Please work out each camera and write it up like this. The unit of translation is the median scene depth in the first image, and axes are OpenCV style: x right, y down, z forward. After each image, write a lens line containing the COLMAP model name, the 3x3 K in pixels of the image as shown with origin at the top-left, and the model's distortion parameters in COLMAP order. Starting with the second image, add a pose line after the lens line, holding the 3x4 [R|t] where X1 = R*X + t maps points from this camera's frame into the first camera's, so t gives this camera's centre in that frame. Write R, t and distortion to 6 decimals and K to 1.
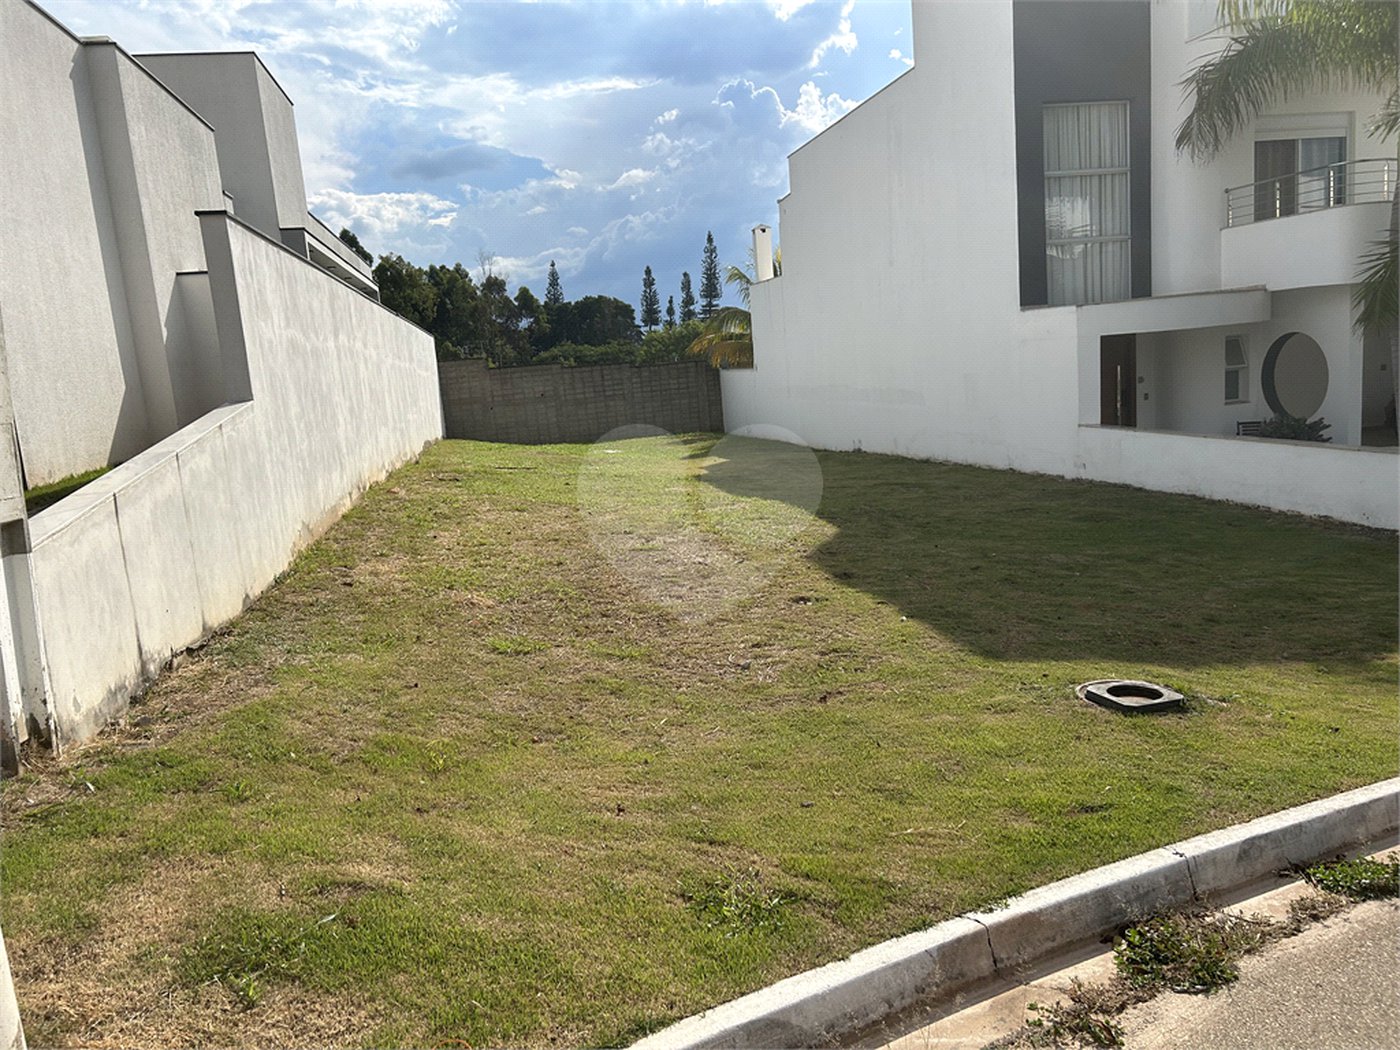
lens RADIAL K [[1055.2, 0, 704.4], [0, 1055.2, 542.4], [0, 0, 1]] dist [0.050226, -0.054990]
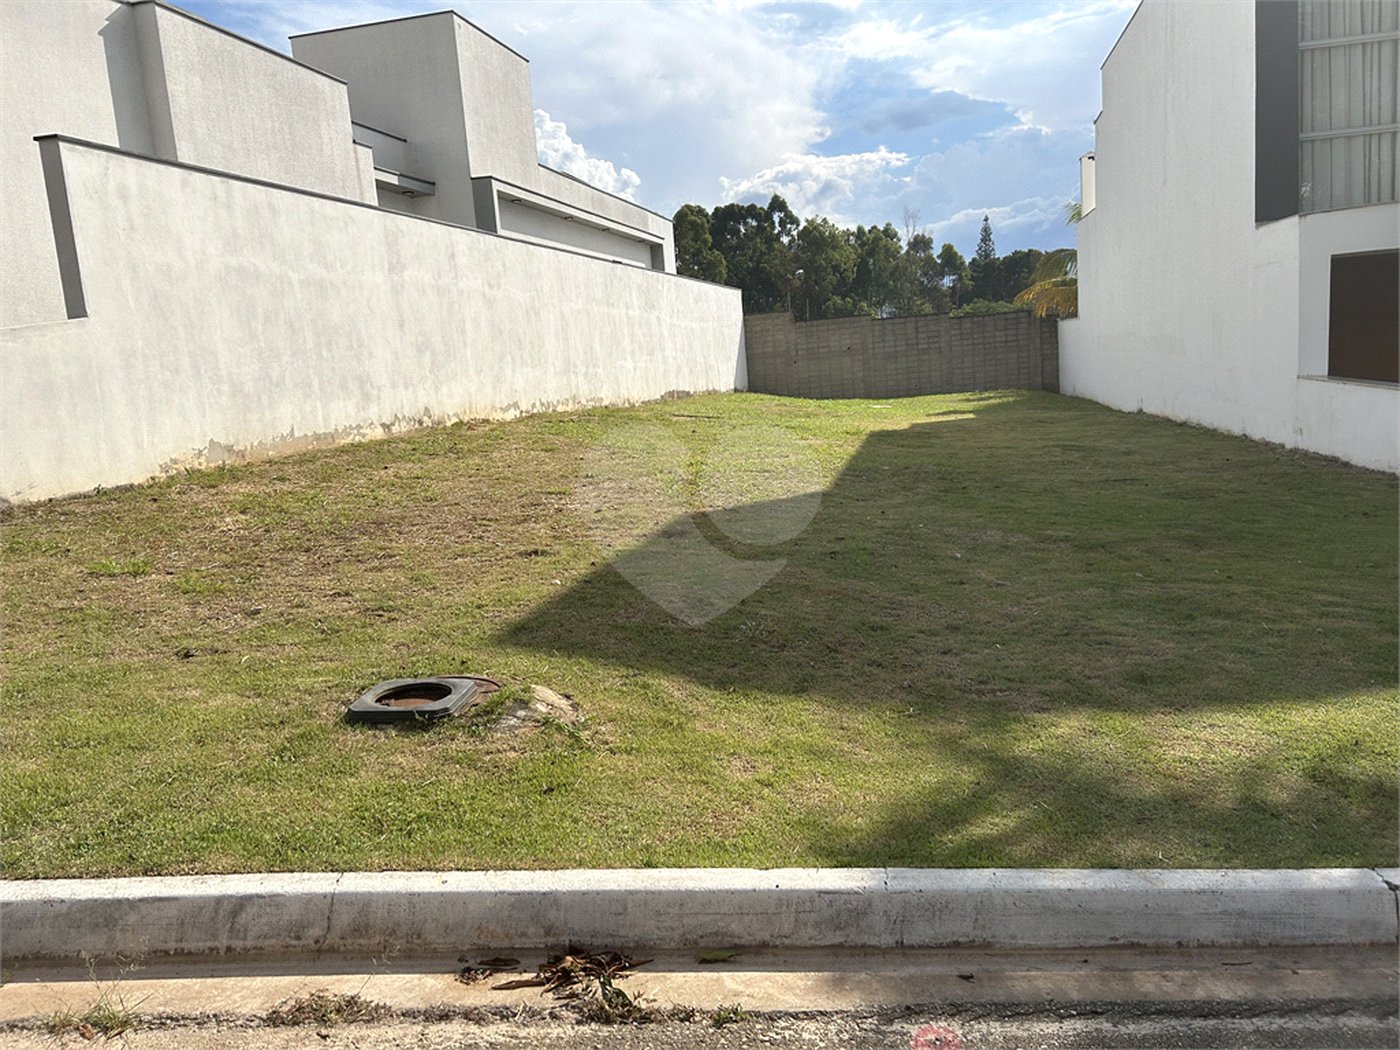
lens RADIAL K [[1055.2, 0, 687.7], [0, 1055.2, 507.1], [0, 0, 1]] dist [0.050226, -0.054990]
pose [[0.908898, 0.068580, -0.411341, 0.598887], [-0.067447, 0.997573, 0.017289, -0.005045], [0.411529, 0.012030, 0.911317, 0.302901]]
